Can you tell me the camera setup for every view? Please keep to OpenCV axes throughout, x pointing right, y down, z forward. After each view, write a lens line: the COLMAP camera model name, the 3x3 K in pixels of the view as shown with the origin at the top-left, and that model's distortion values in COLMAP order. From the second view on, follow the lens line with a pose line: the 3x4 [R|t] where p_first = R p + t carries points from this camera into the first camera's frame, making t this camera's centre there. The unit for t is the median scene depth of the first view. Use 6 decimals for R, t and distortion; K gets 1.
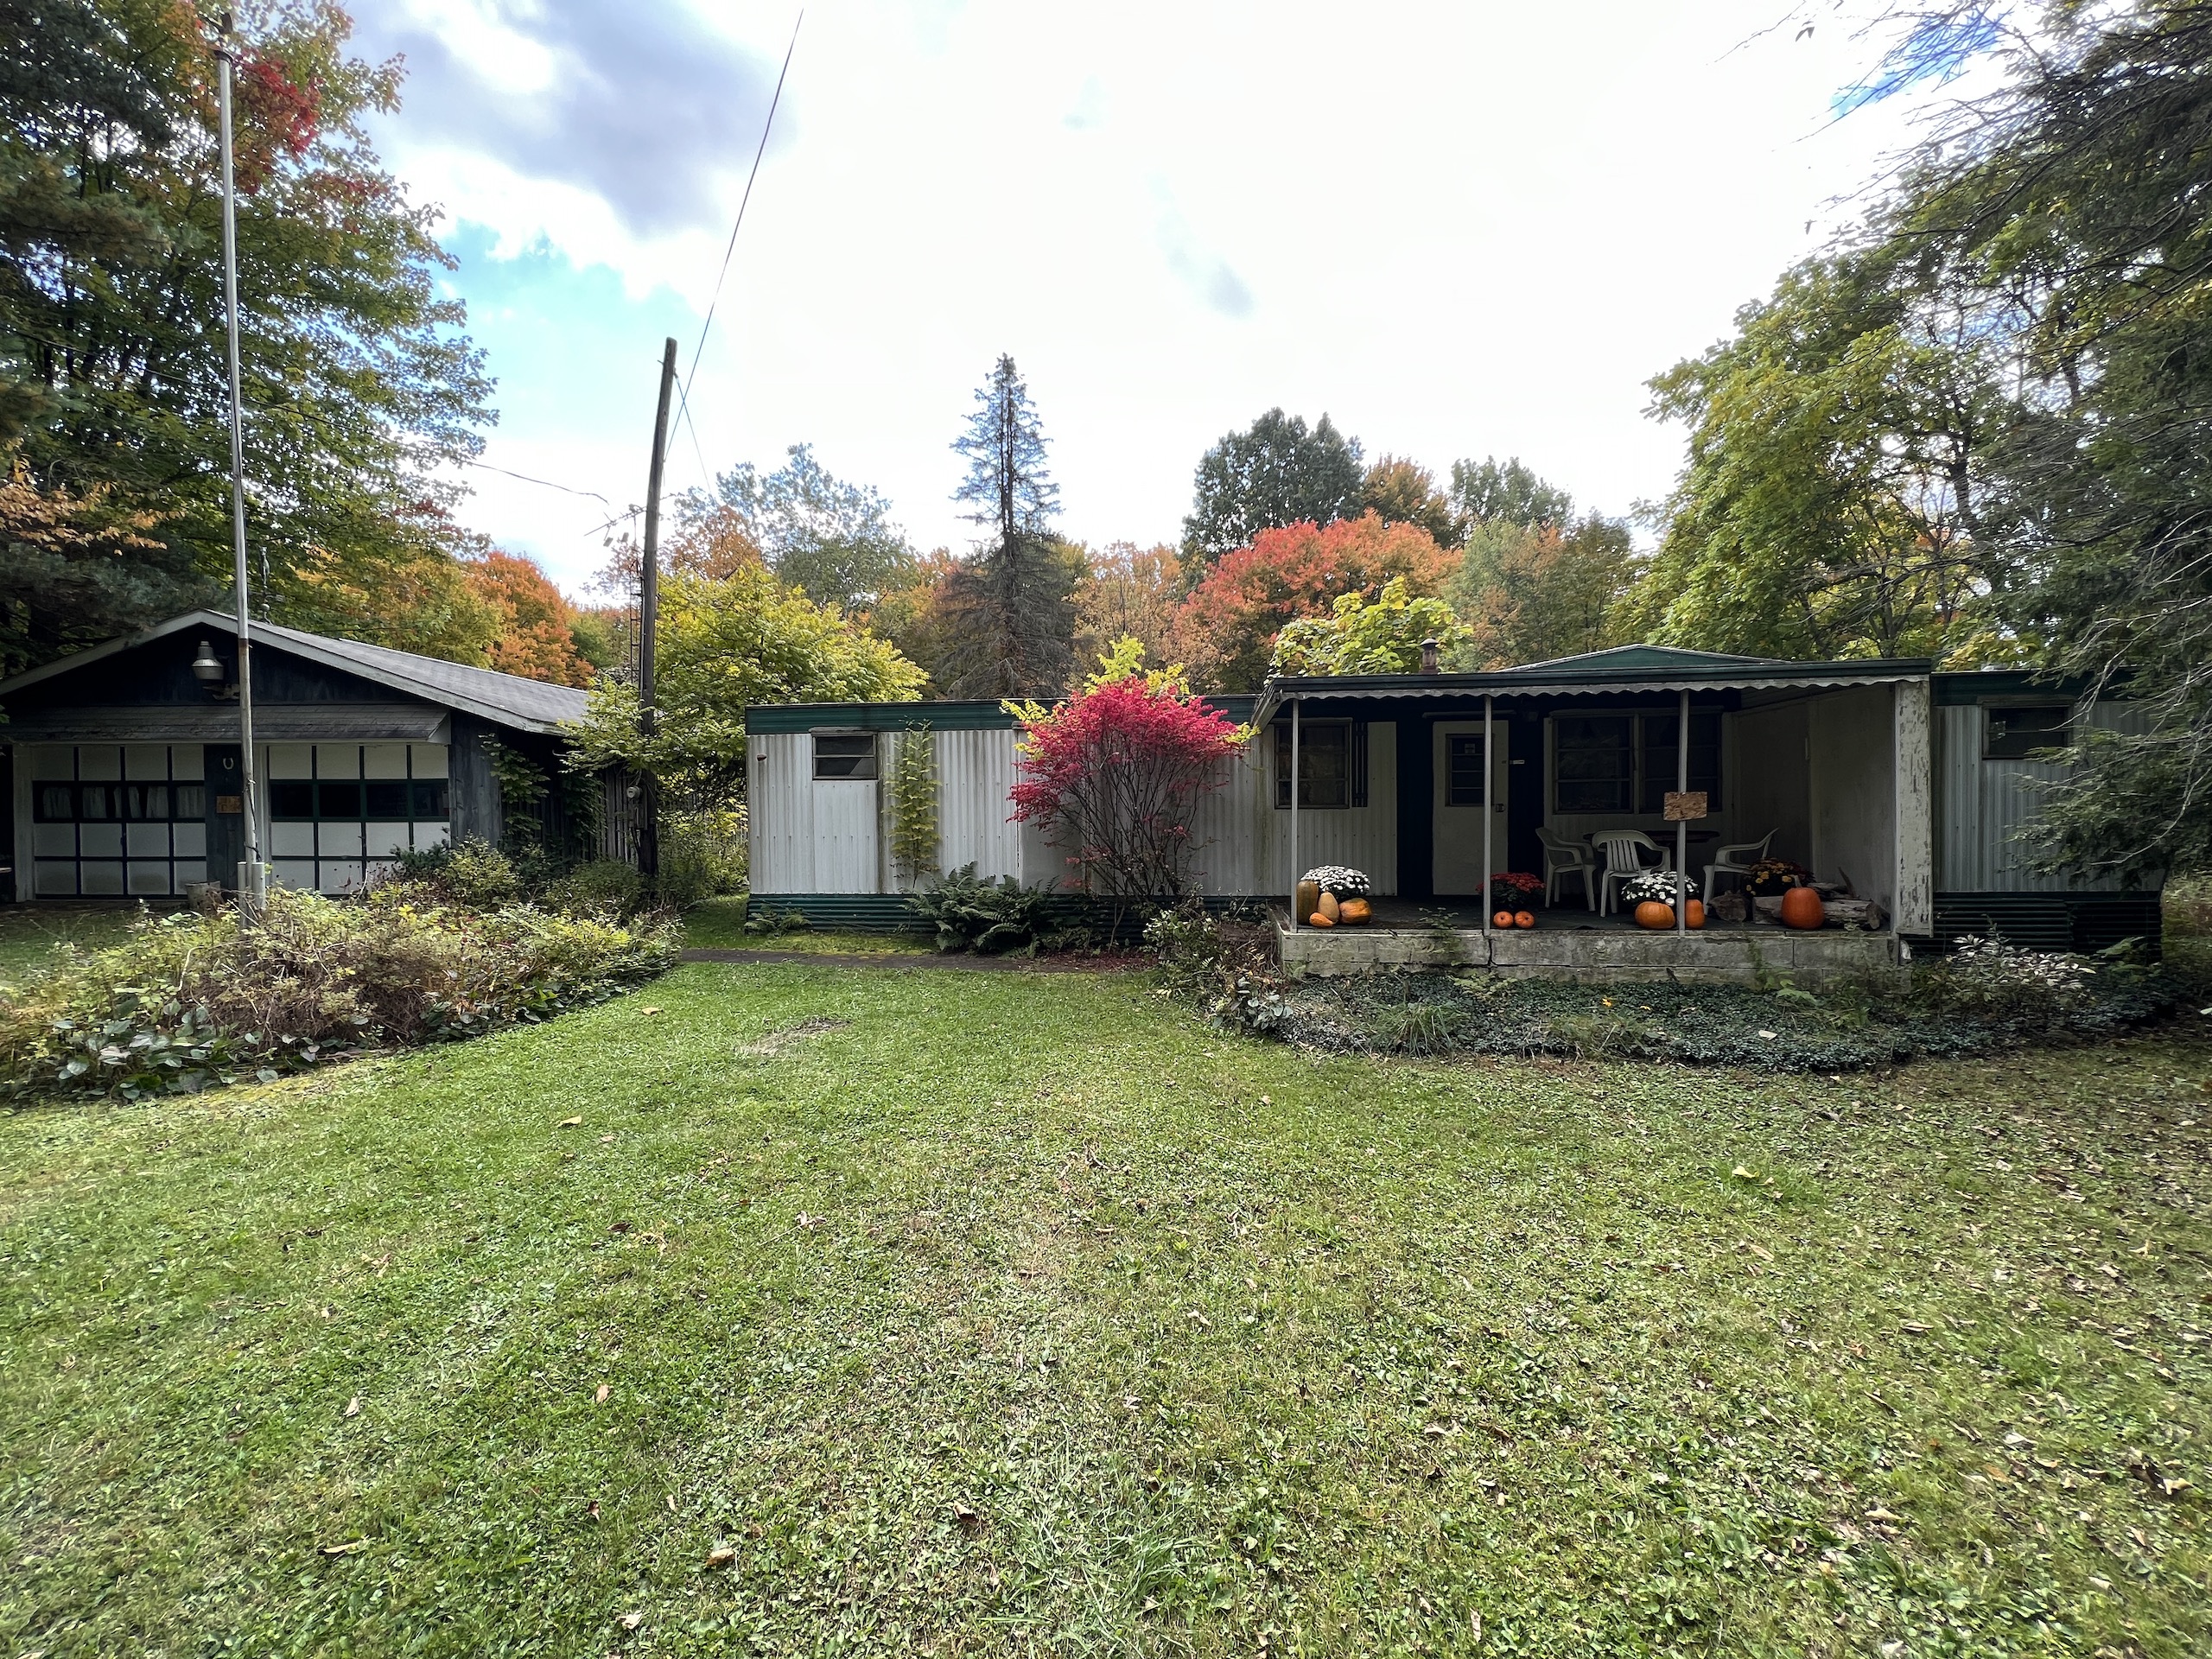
lens RADIAL K [[878.4, 0, 1100.3], [0, 878.4, 825.1], [0, 0, 1]] dist [-0.000042, 0.000067]
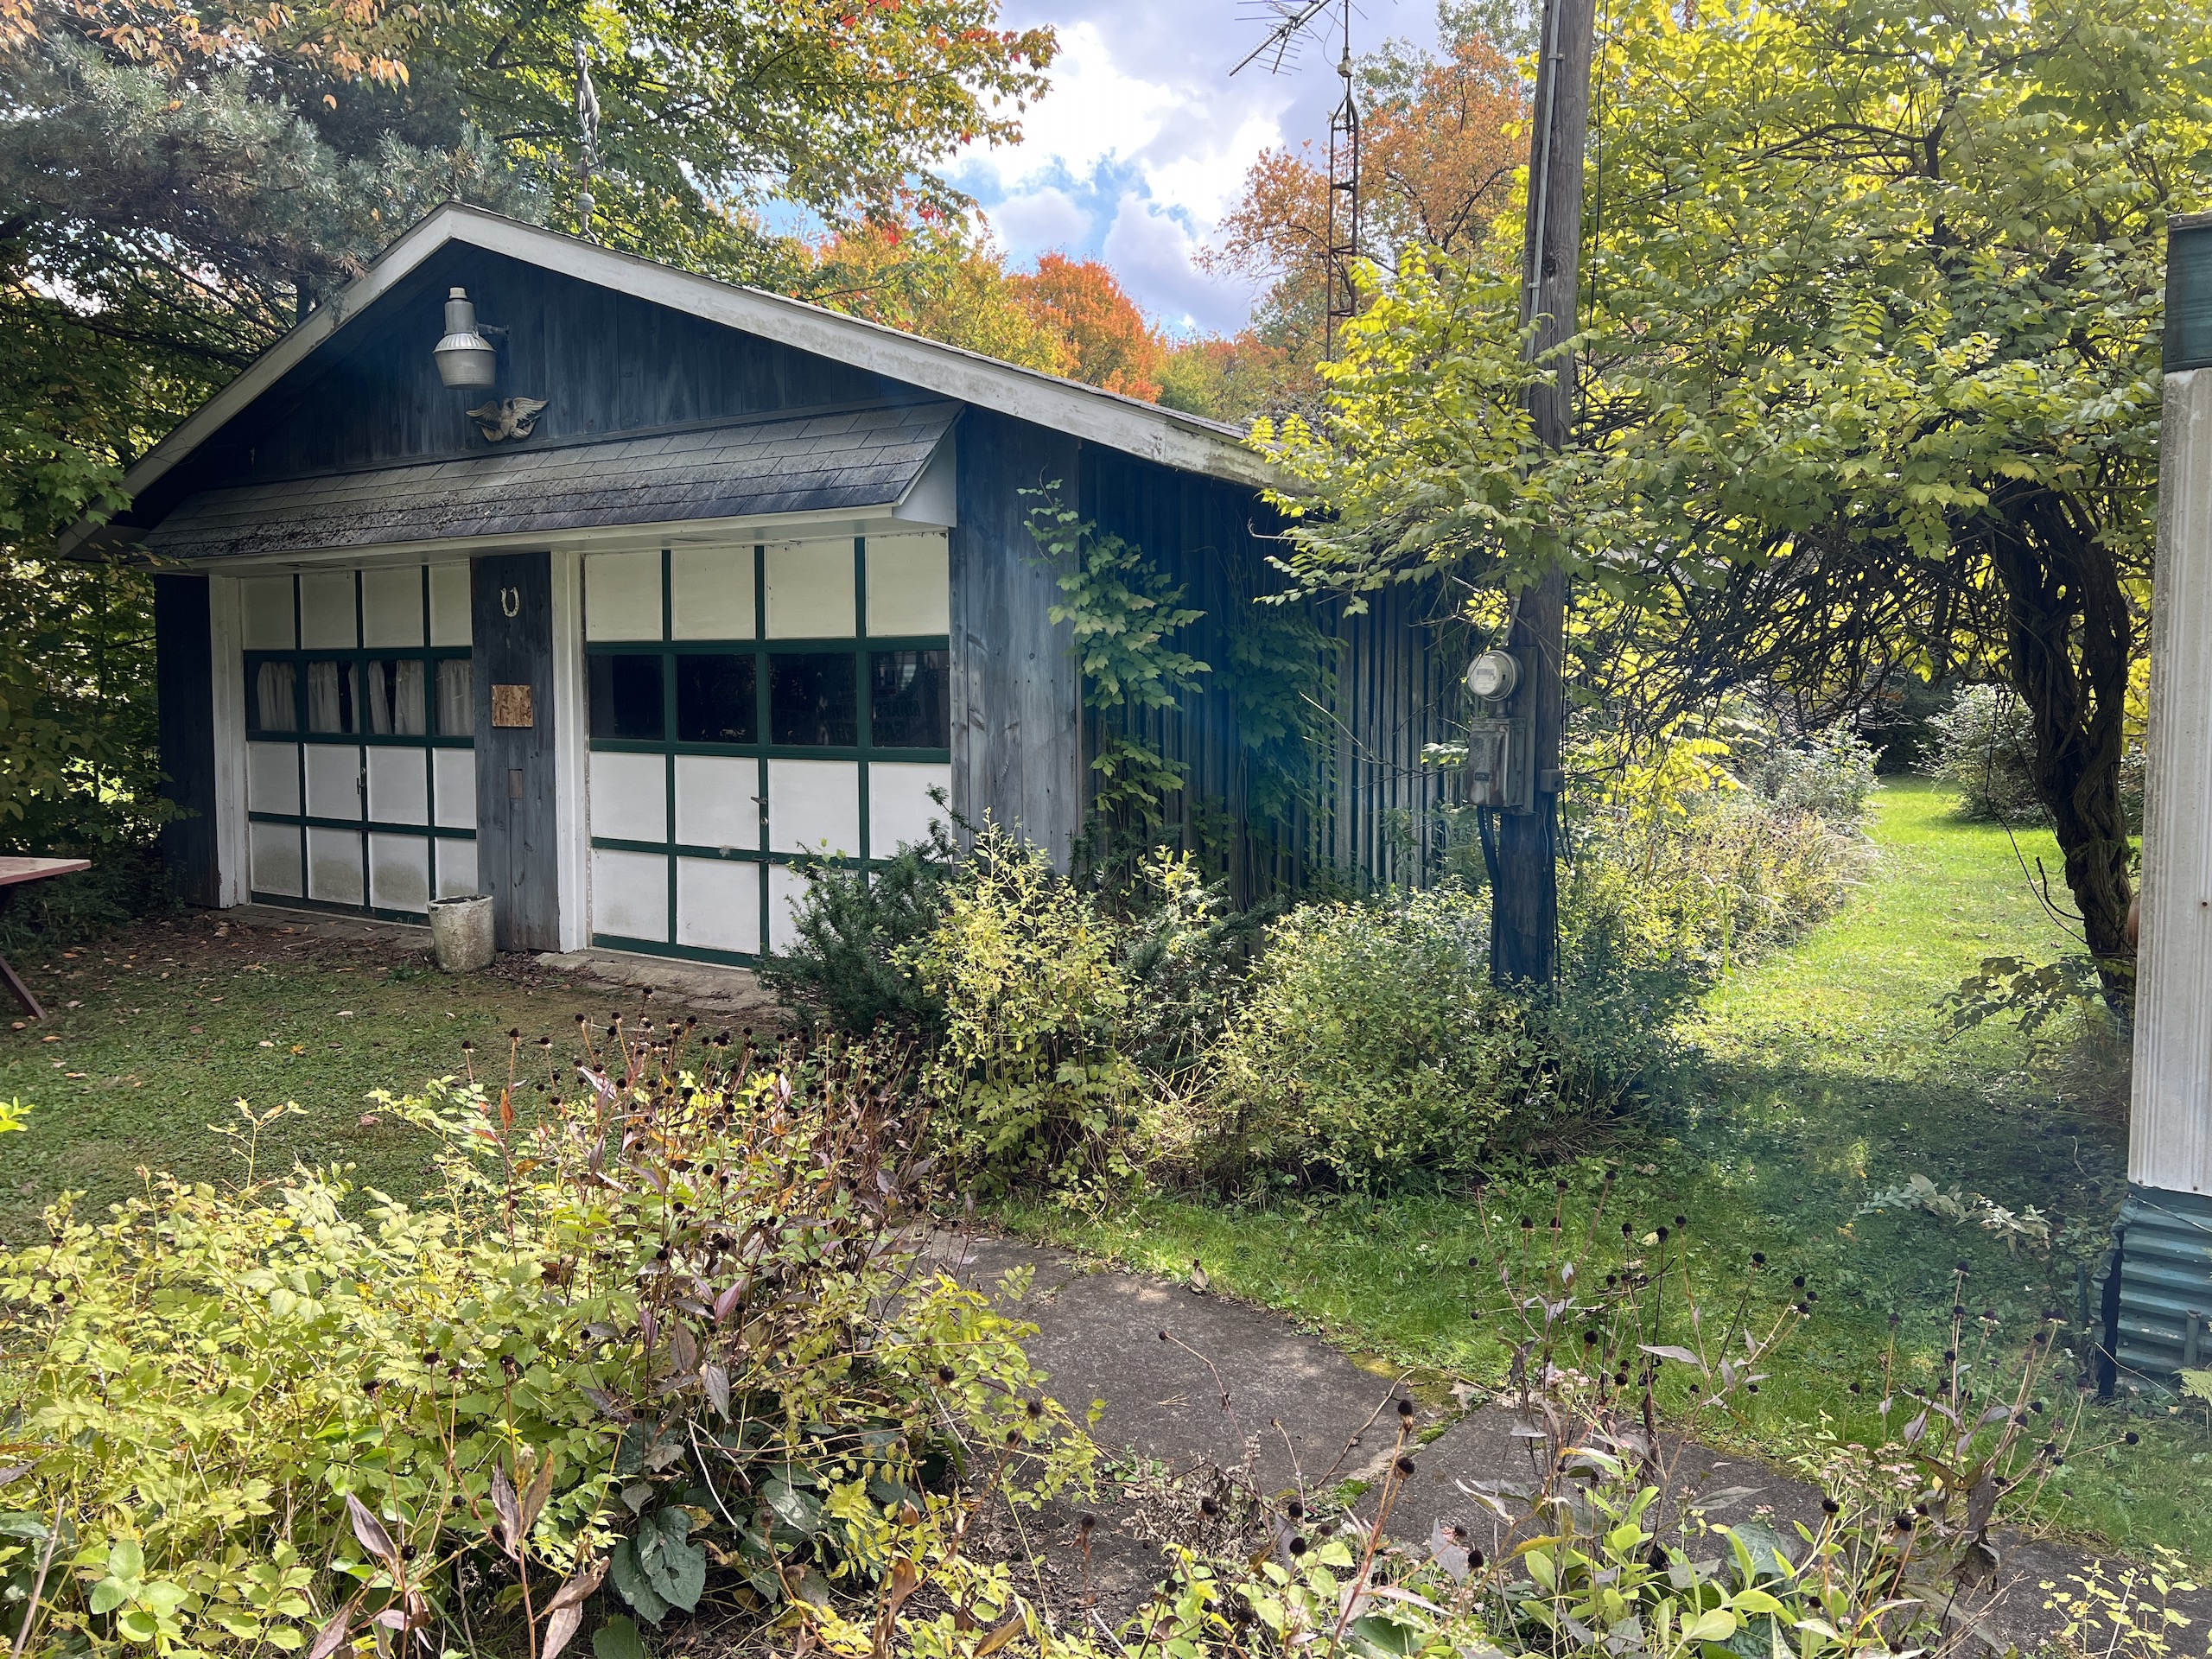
lens RADIAL K [[1666.9, 0, 1100.3], [0, 1666.9, 837.2], [0, 0, 1]] dist [0.021318, -0.005044]
pose [[0.842626, 0.051125, -0.536066, -0.426814], [-0.018031, 0.997603, 0.066800, -0.023111], [0.538197, -0.046622, 0.841529, 0.601187]]
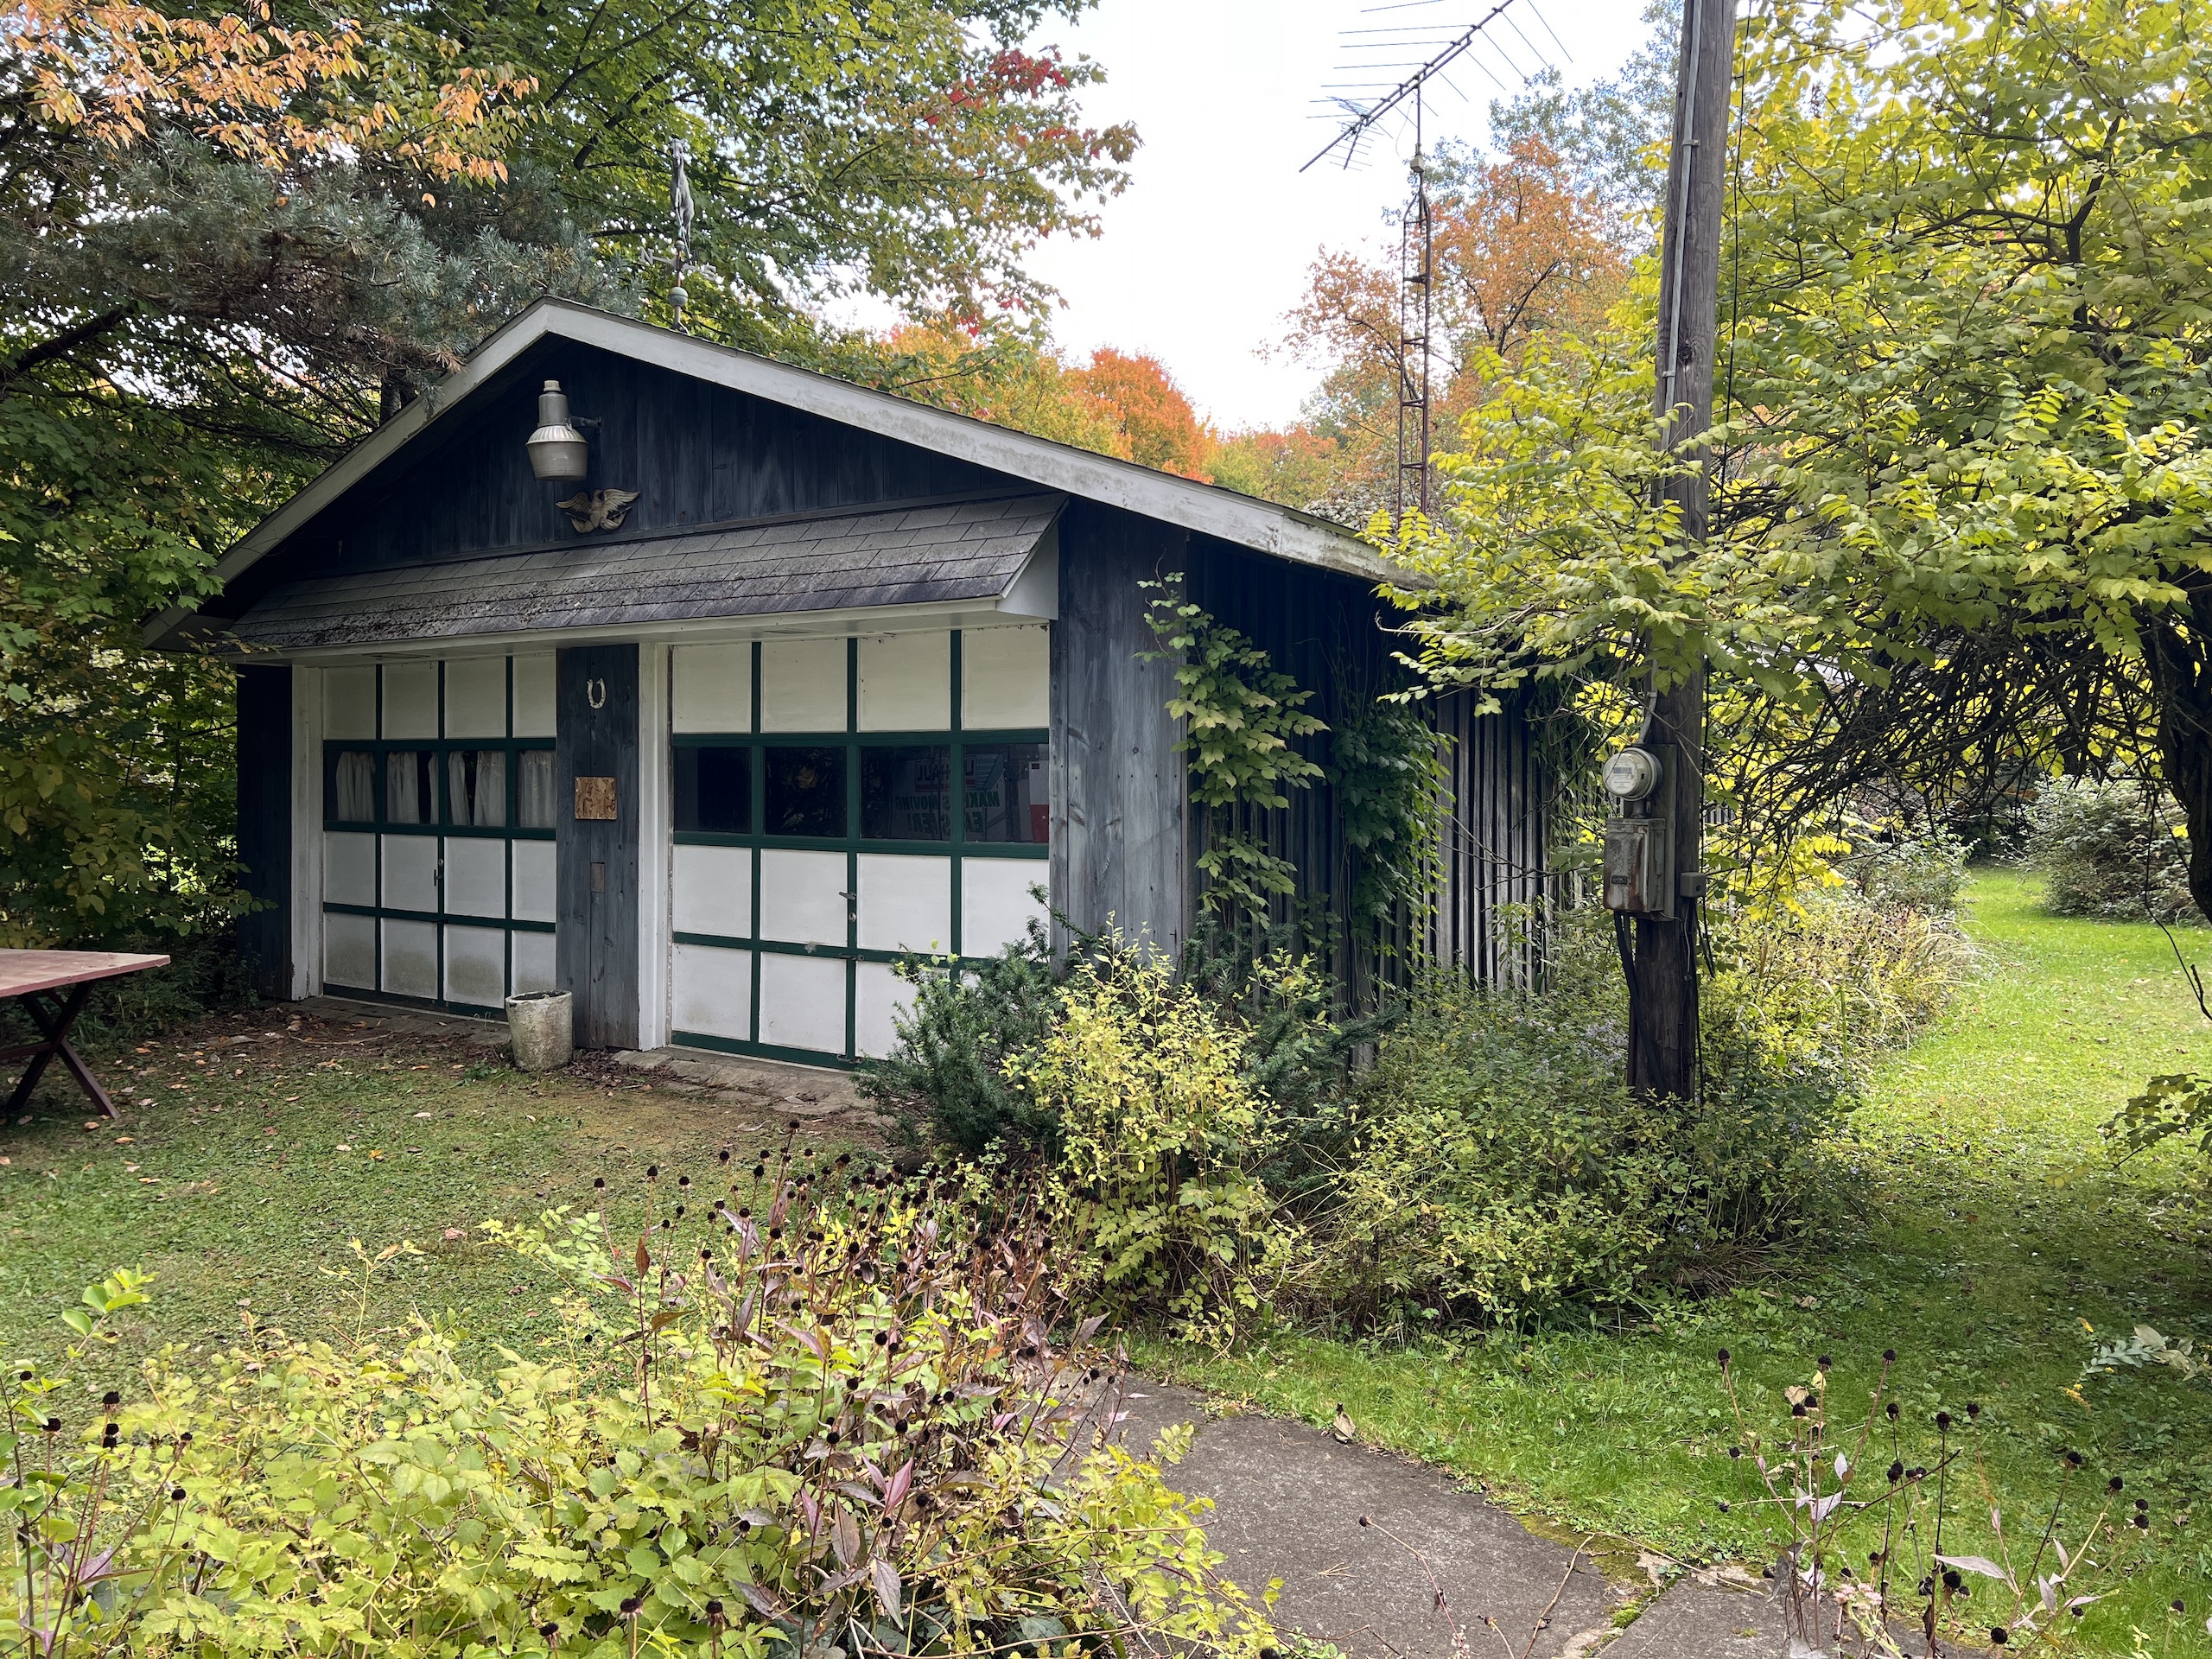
lens RADIAL K [[1667.1, 0, 1106.0], [0, 1667.1, 829.5], [0, 0, 1]] dist [0.030127, -0.011580]
pose [[0.828971, 0.024909, -0.558736, -0.459718], [-0.021660, 0.999688, 0.012431, -0.028087], [0.558872, 0.001797, 0.829252, 0.607455]]
